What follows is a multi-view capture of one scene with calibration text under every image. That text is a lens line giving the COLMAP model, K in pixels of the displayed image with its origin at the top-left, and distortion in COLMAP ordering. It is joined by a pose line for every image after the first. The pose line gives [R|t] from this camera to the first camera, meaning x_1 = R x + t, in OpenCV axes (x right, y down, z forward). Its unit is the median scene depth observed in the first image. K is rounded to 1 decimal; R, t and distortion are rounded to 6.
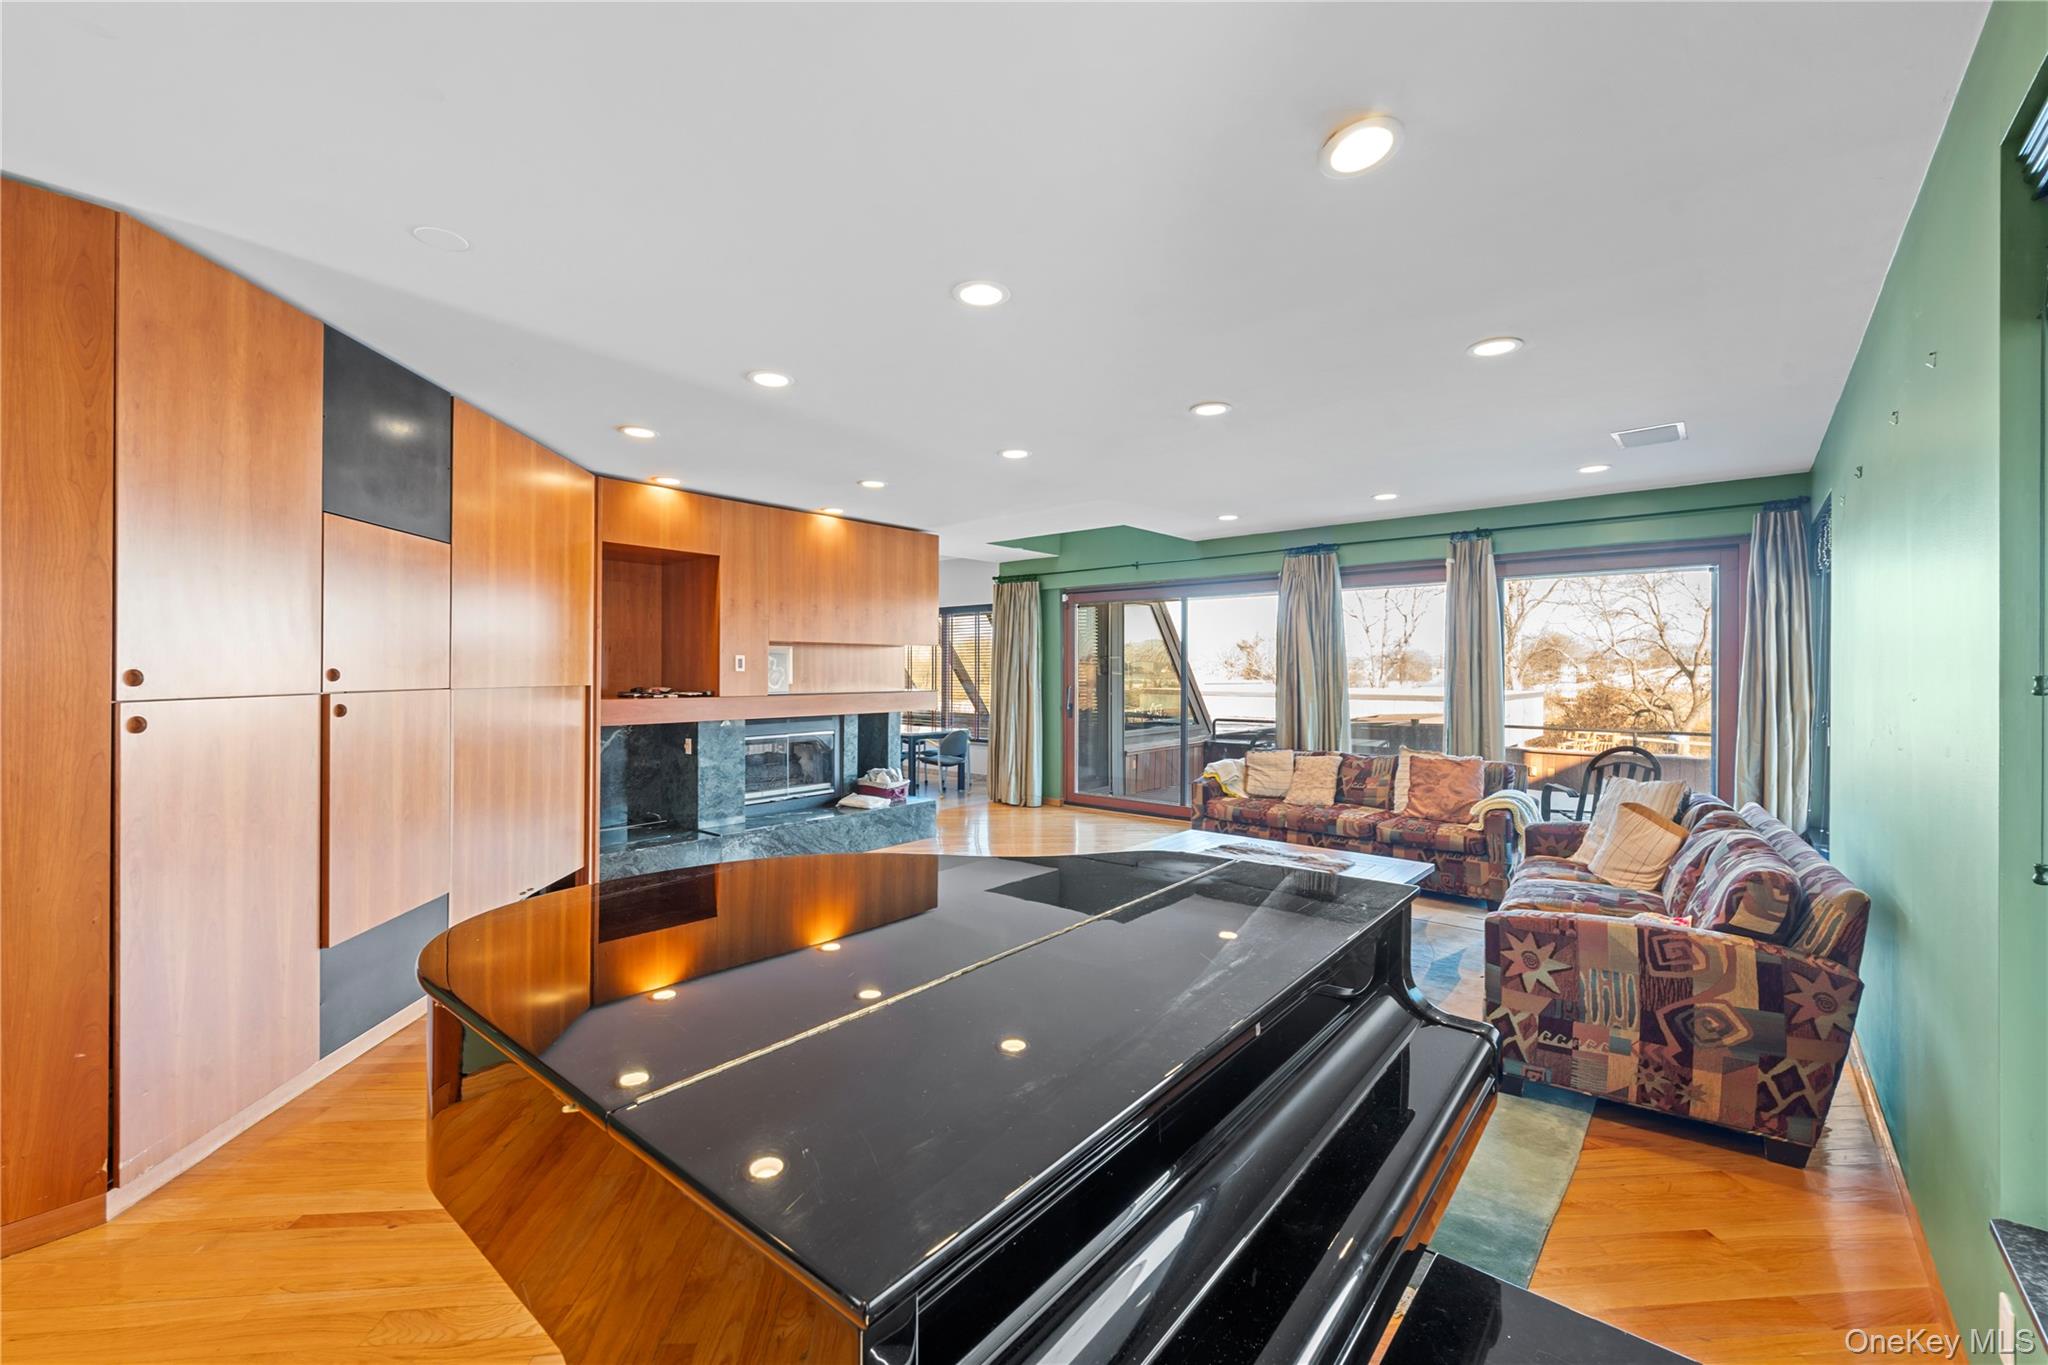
lens RADIAL K [[834.2, 0, 1010.8], [0, 834.2, 670.8], [0, 0, 1]] dist [0.011486, 0.000502]
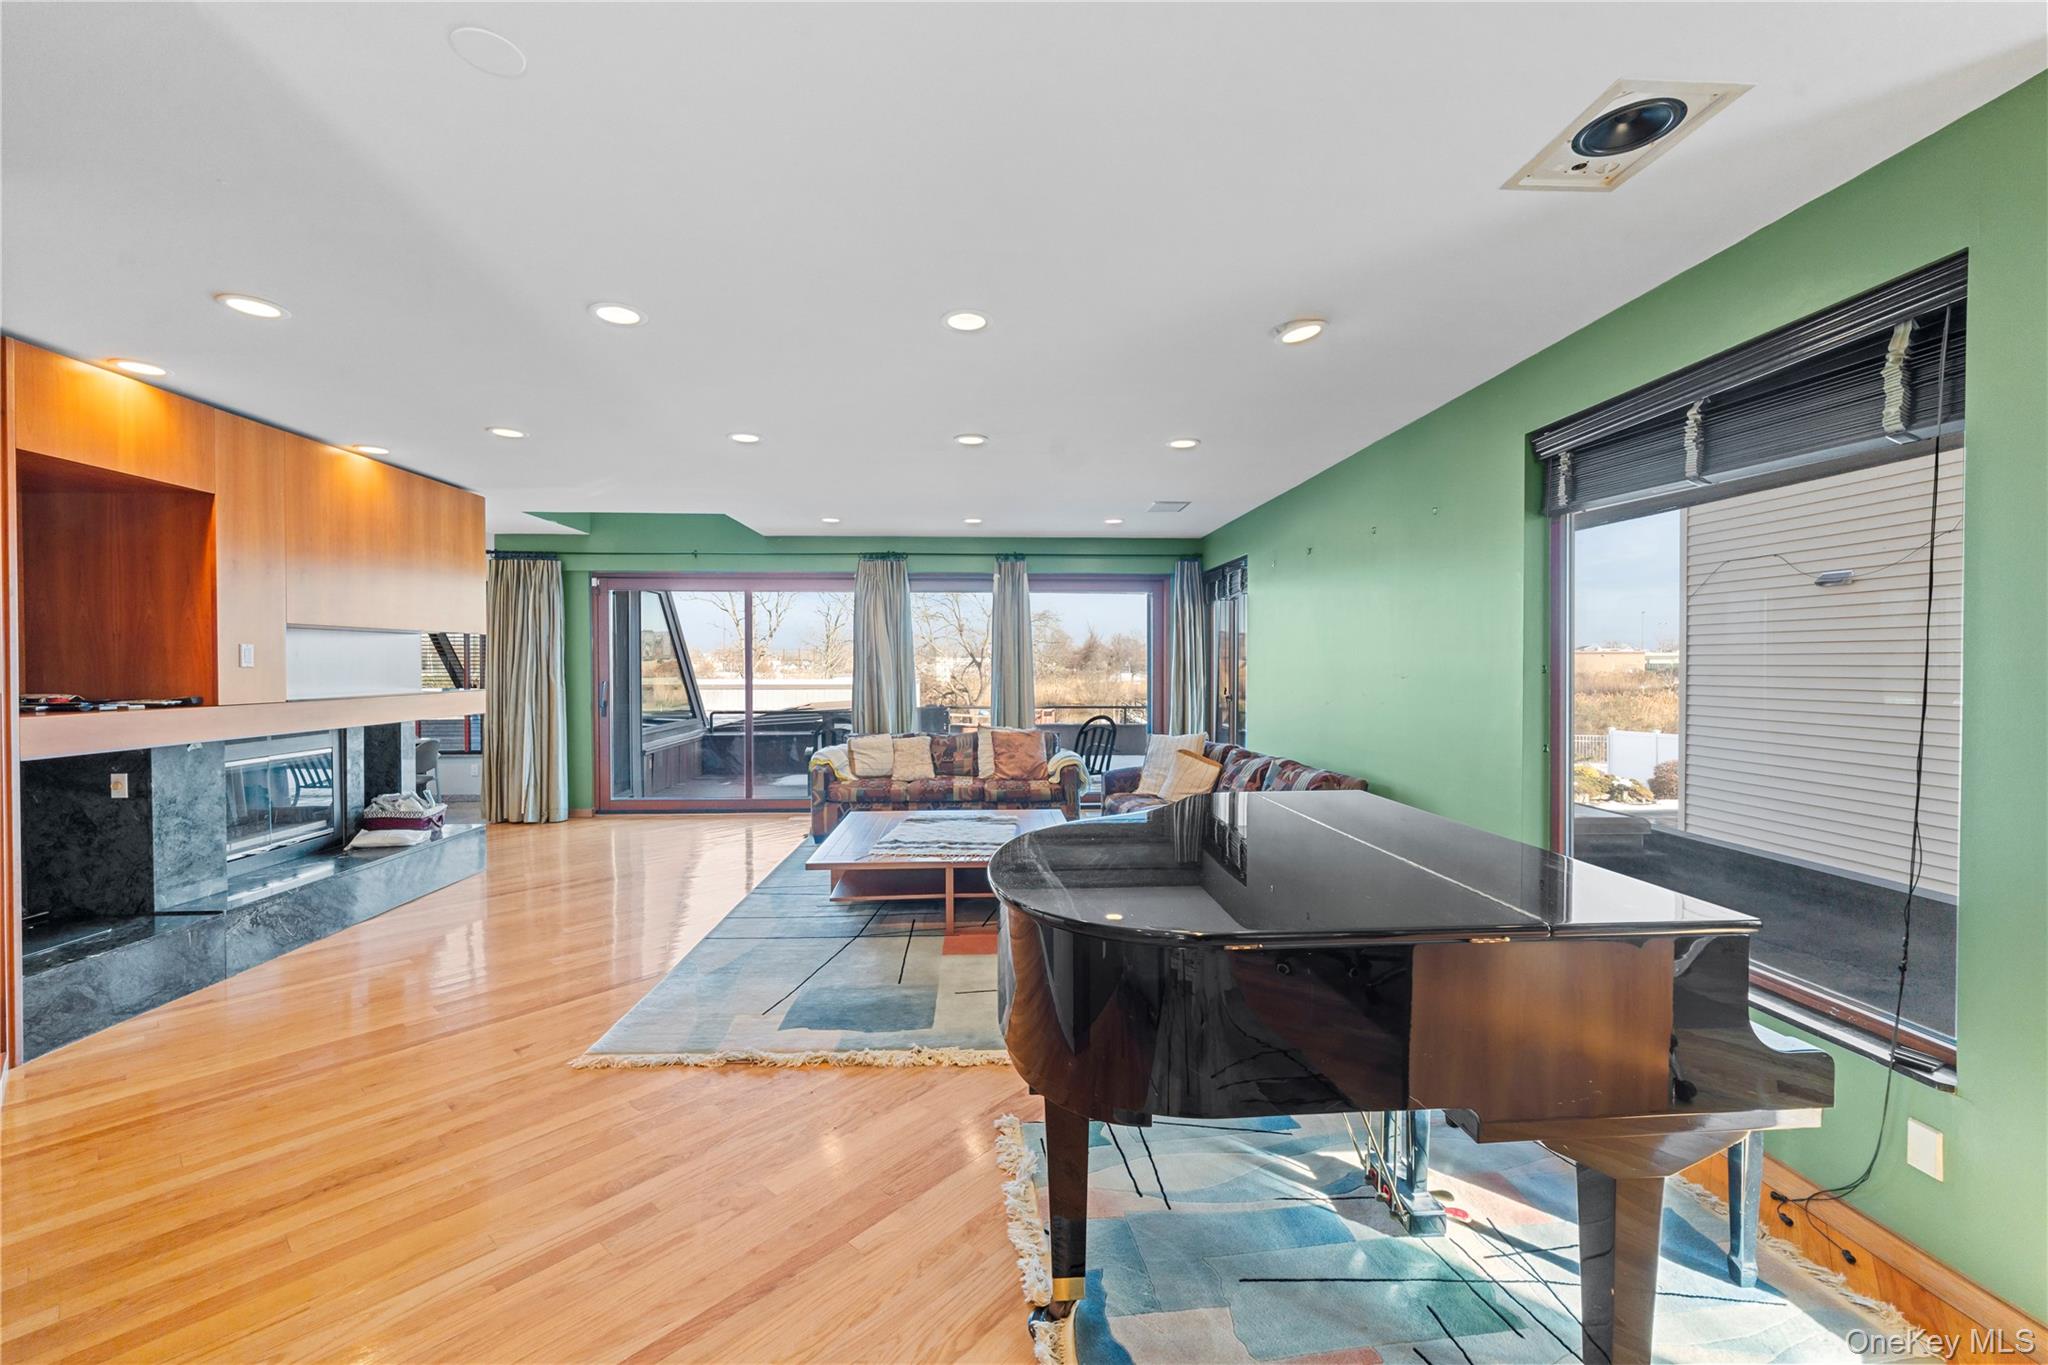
lens RADIAL K [[834.2, 0, 1009.4], [0, 834.2, 675.1], [0, 0, 1]] dist [0.011486, 0.000502]
pose [[0.727423, -0.013648, 0.686054, -0.292742], [0.003545, 0.999864, 0.016132, -0.001440], [-0.686180, -0.009303, 0.727372, 0.063833]]
